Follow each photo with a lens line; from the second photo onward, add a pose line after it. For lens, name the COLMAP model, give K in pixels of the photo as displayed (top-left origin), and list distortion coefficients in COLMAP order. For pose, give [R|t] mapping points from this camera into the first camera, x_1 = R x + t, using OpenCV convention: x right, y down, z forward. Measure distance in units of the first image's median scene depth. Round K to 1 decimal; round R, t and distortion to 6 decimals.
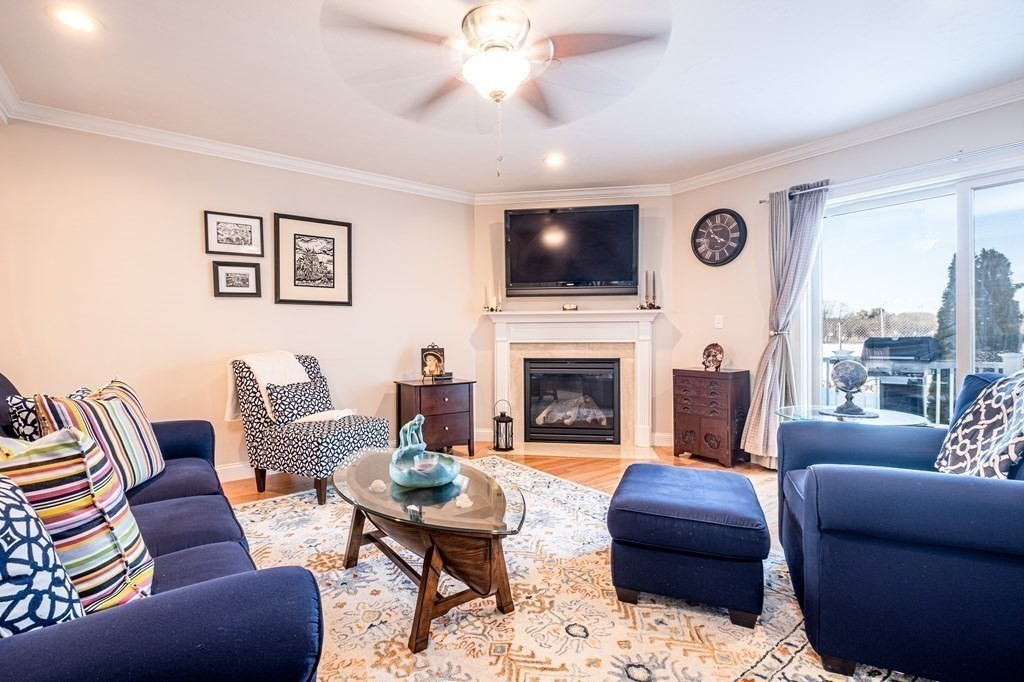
lens RADIAL K [[483.3, 0, 504.5], [0, 483.3, 339.2], [0, 0, 1]] dist [0.001312, 0.000185]
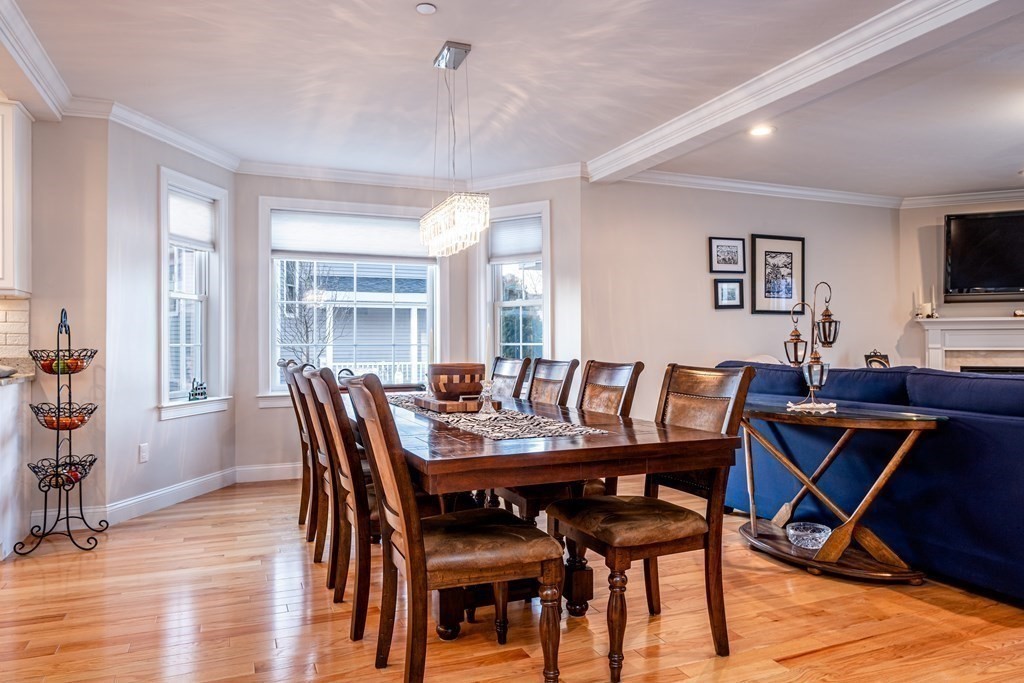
lens RADIAL K [[663.9, 0, 512.0], [0, 663.9, 341.5], [0, 0, 1]] dist [0.041360, -0.000522]
pose [[0.974753, 0.004332, -0.223245, -0.625743], [-0.005103, 0.999983, -0.002878, -0.001566], [0.223228, 0.003944, 0.974758, -0.603229]]
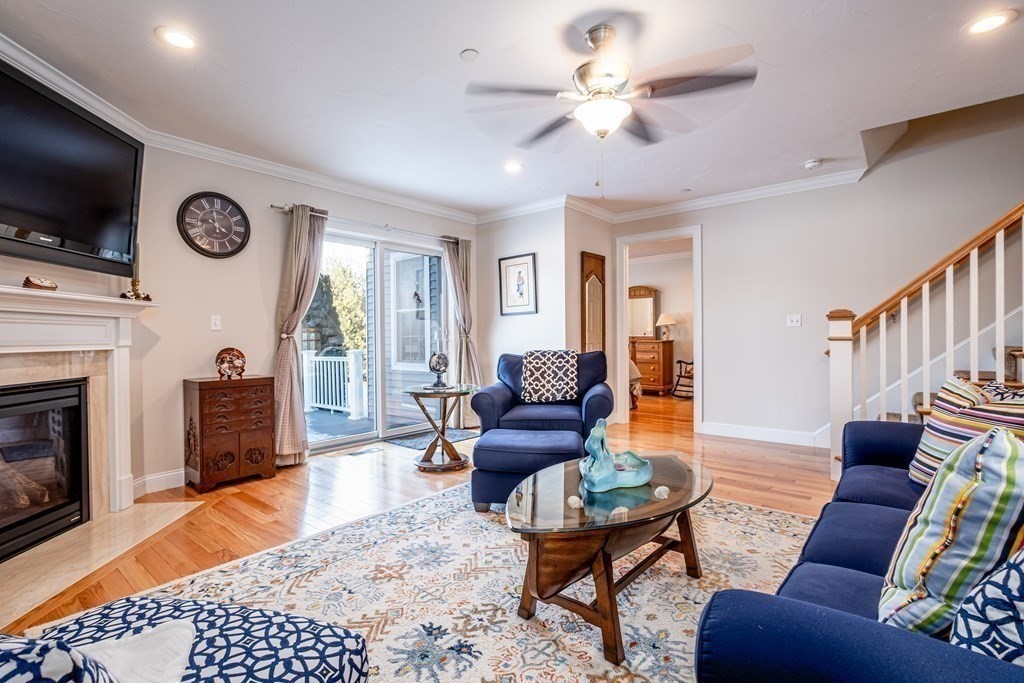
lens RADIAL K [[483.3, 0, 504.5], [0, 483.3, 339.7], [0, 0, 1]] dist [0.001312, 0.000185]
pose [[-0.231110, -0.000322, 0.972928, -0.538665], [0.015107, 0.999878, 0.003920, -0.001308], [-0.972810, 0.015604, -0.231077, 0.729362]]
